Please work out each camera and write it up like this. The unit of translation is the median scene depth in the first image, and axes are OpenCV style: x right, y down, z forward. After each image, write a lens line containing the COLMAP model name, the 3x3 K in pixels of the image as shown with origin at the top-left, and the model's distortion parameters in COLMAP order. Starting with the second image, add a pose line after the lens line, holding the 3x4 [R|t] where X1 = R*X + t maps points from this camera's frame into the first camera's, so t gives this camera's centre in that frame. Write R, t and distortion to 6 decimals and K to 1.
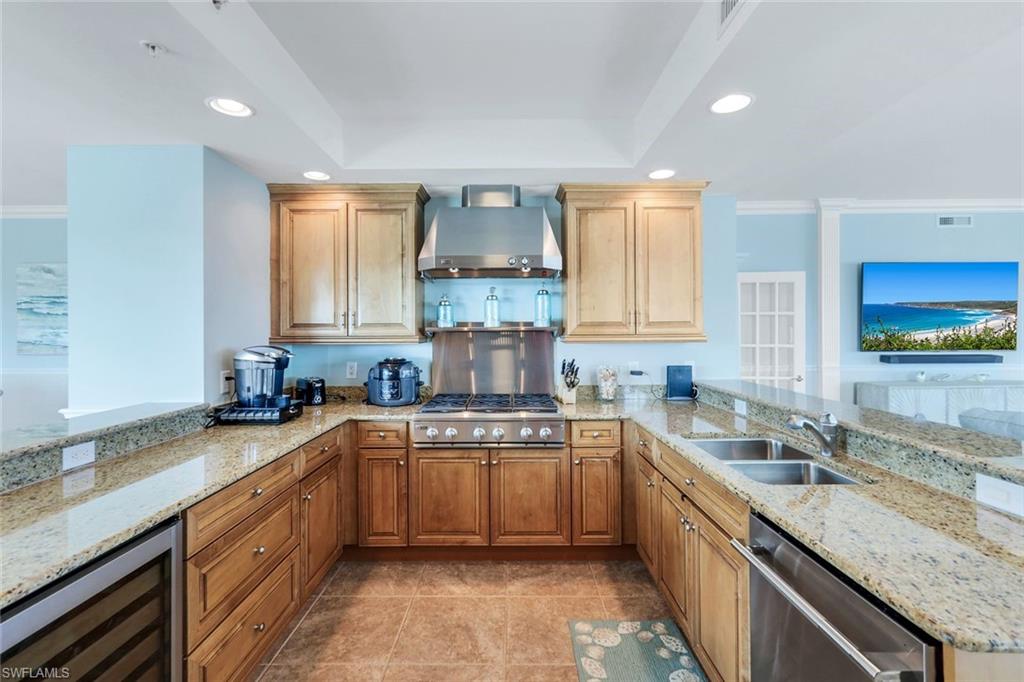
lens RADIAL K [[458.5, 0, 497.6], [0, 458.5, 334.2], [0, 0, 1]] dist [0.007542, 0.000700]
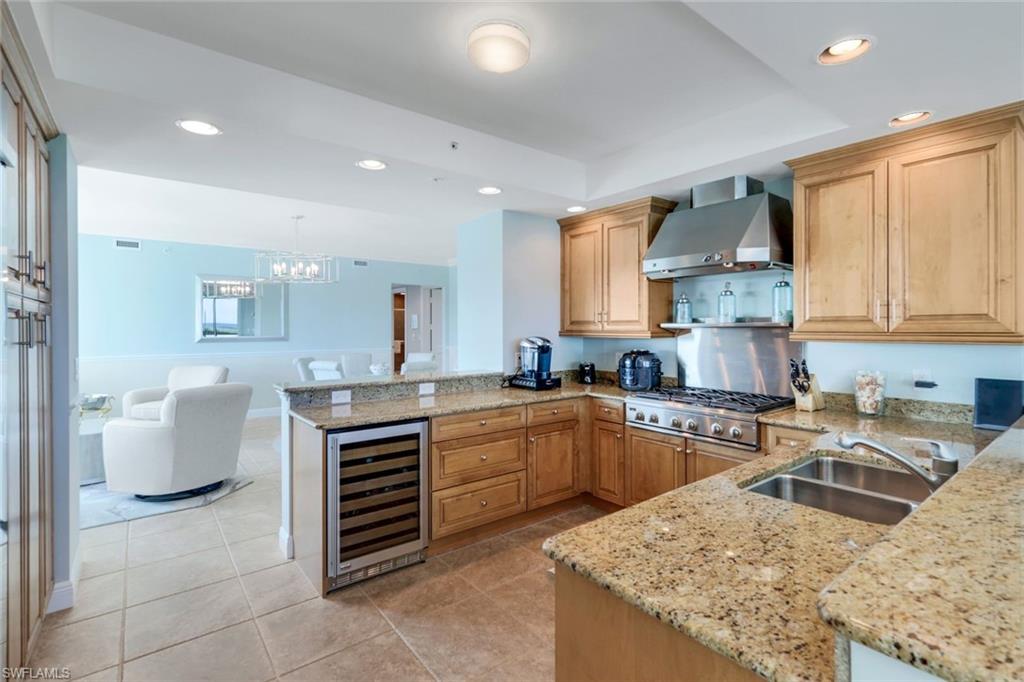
lens RADIAL K [[458.5, 0, 502.1], [0, 458.5, 333.4], [0, 0, 1]] dist [0.007542, 0.000700]
pose [[0.625905, 0.013625, -0.779780, 0.502786], [-0.006388, 0.999903, 0.012343, -0.002625], [0.779873, -0.002744, 0.625932, 0.004751]]
